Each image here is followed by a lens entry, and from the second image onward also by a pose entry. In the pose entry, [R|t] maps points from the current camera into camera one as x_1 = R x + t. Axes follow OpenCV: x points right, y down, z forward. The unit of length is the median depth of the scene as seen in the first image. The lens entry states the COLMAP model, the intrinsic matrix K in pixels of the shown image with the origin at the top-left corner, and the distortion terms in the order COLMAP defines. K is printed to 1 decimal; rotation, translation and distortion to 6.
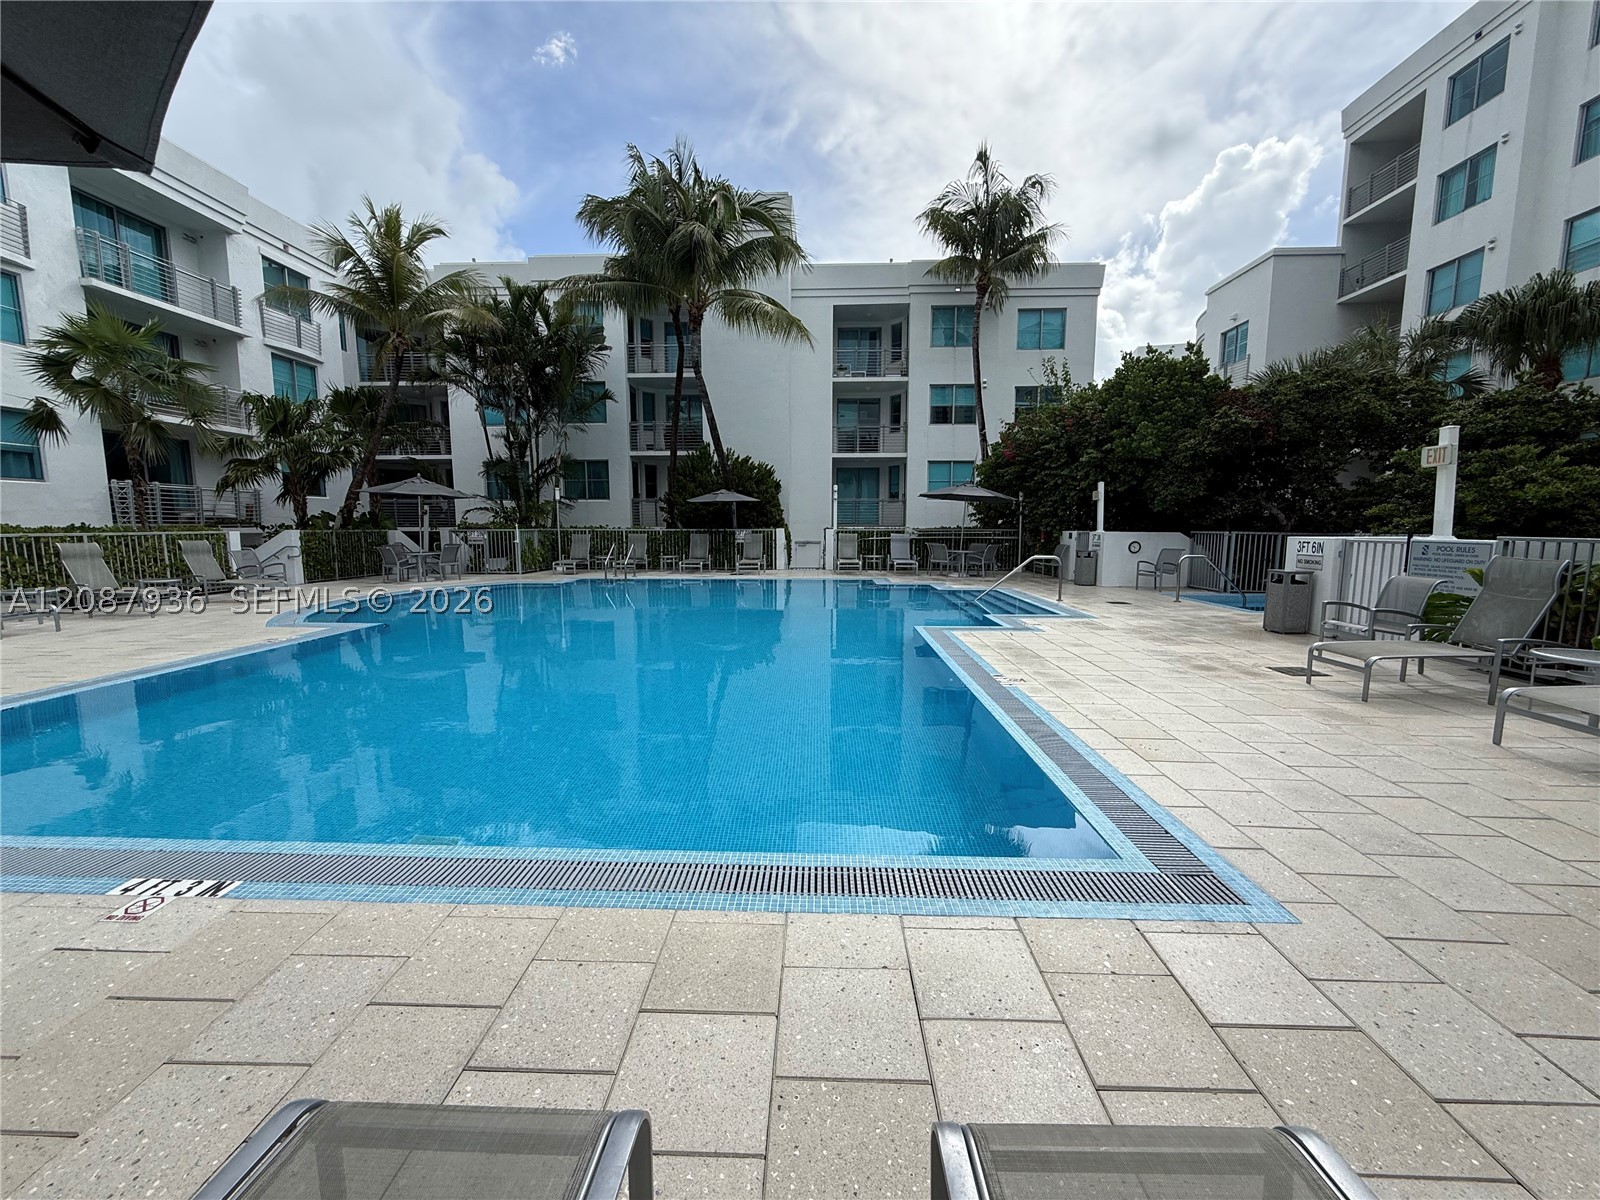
lens RADIAL K [[638.6, 0, 802.7], [0, 638.6, 601.9], [0, 0, 1]] dist [0.000309, 0.000039]
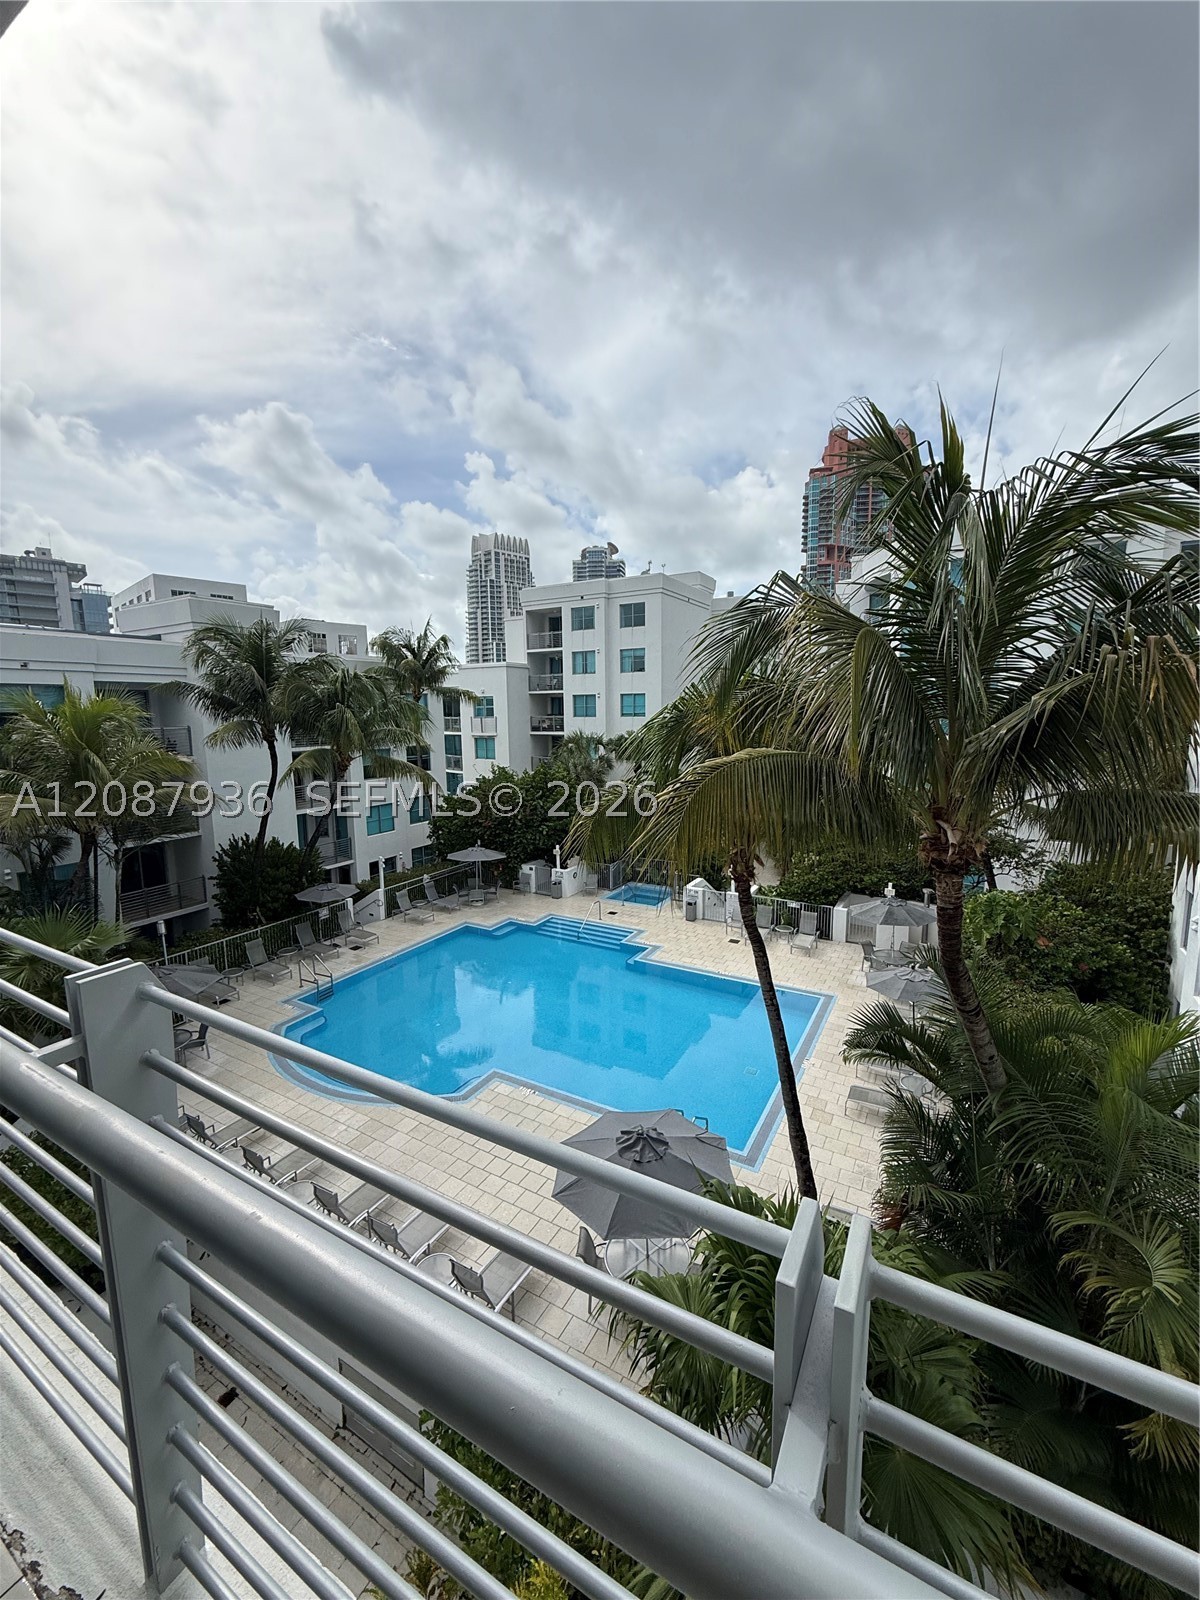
lens RADIAL K [[638.6, 0, 596.0], [0, 638.6, 791.5], [0, 0, 1]] dist [0.000309, 0.000039]
pose [[0.465241, -0.120275, 0.876975, -0.891803], [0.118053, 0.990306, 0.073190, -0.361102], [-0.877277, 0.069479, 0.474930, -0.042328]]
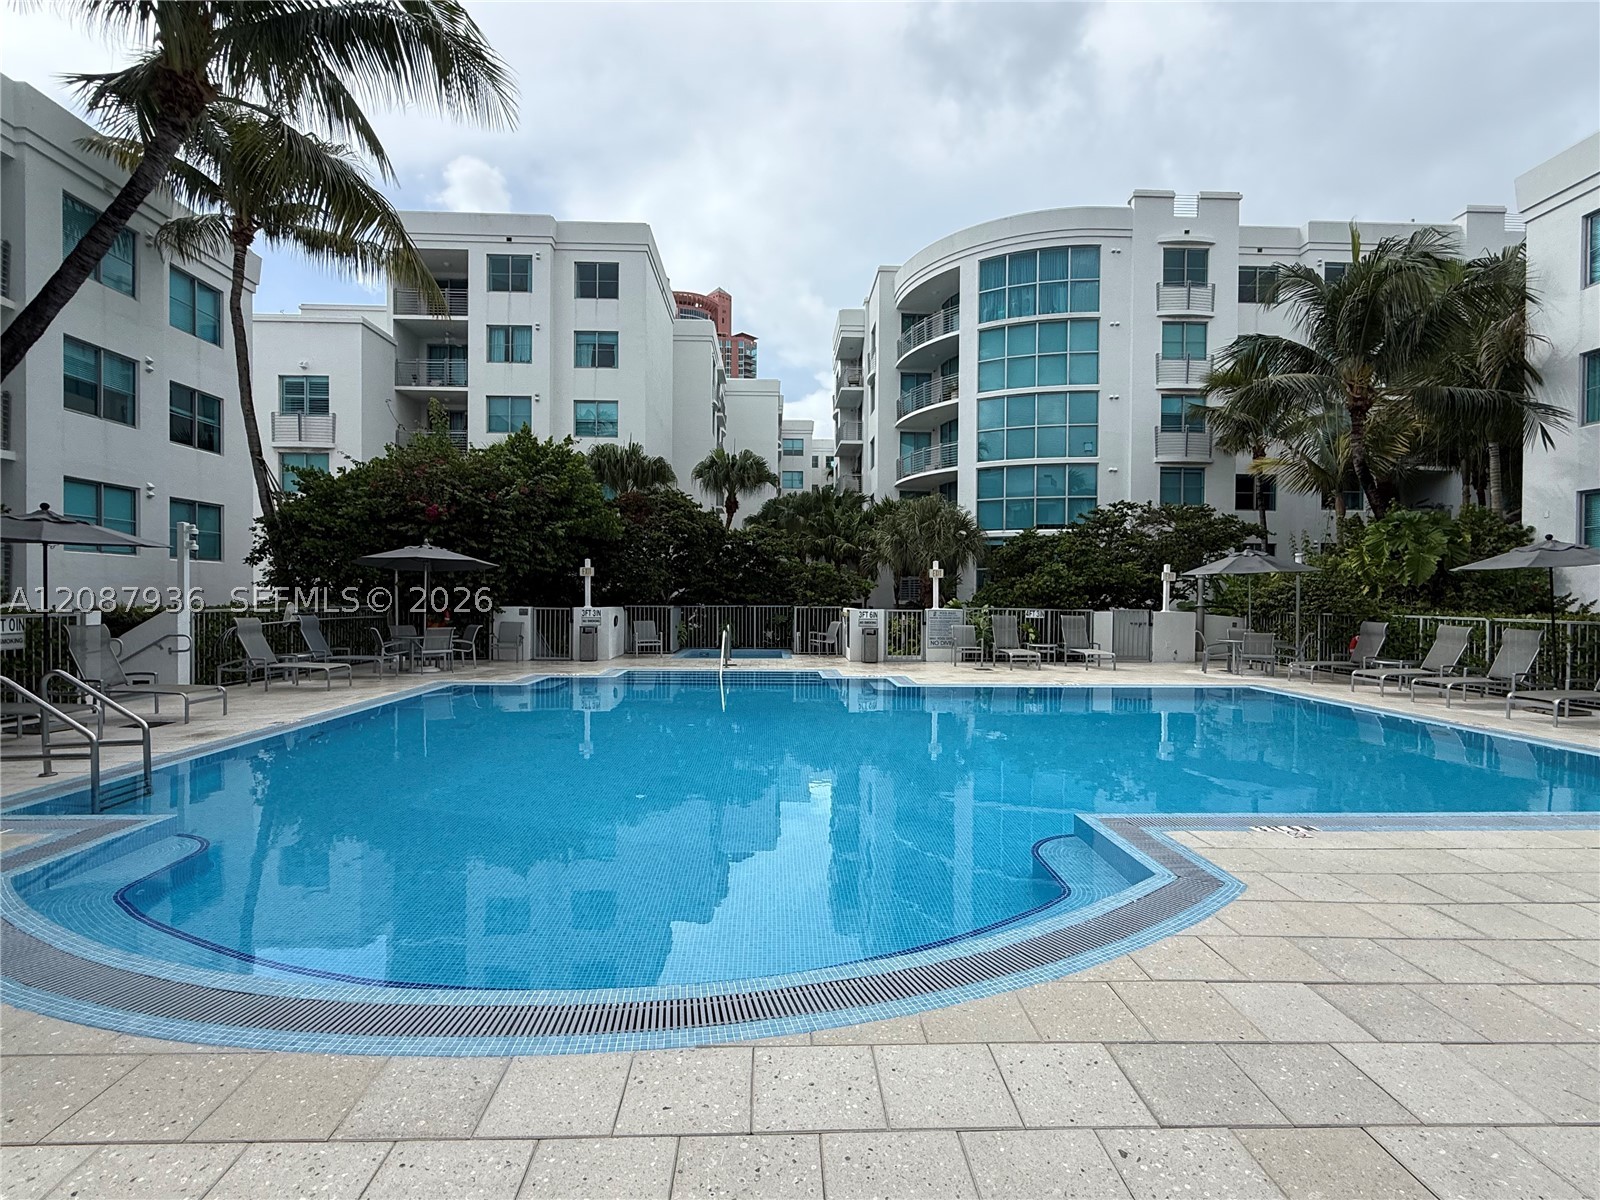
lens RADIAL K [[755.5, 0, 791.7], [0, 755.5, 604.7], [0, 0, 1]] dist [0.004382, 0.000372]
pose [[-0.074230, -0.011942, 0.997170, -0.571422], [0.111134, 0.993601, 0.020172, -0.077235], [-0.991029, 0.112317, -0.072428, 0.578442]]
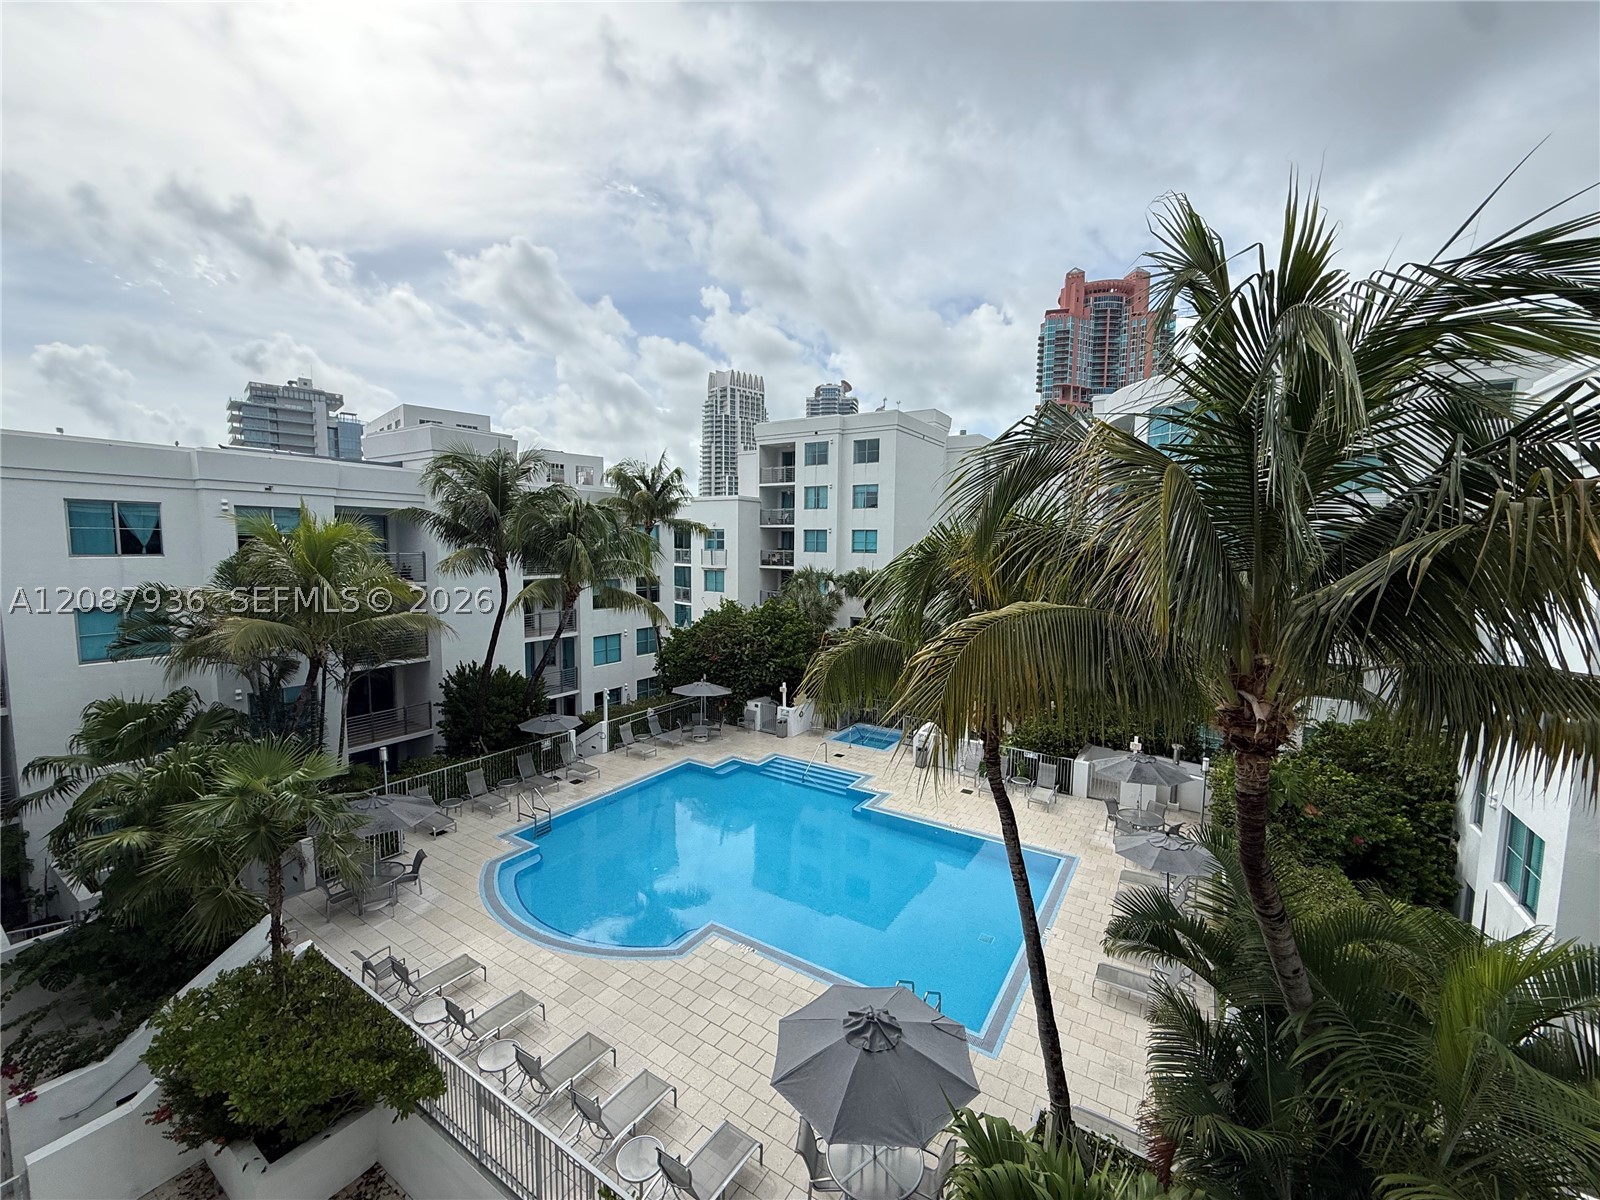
lens RADIAL K [[638.6, 0, 792.8], [0, 638.6, 599.3], [0, 0, 1]] dist [0.000309, 0.000039]
pose [[0.509226, -0.070670, 0.857727, -0.865951], [0.091158, 0.995446, 0.027896, -0.366198], [-0.855792, 0.063984, 0.513349, -0.022027]]
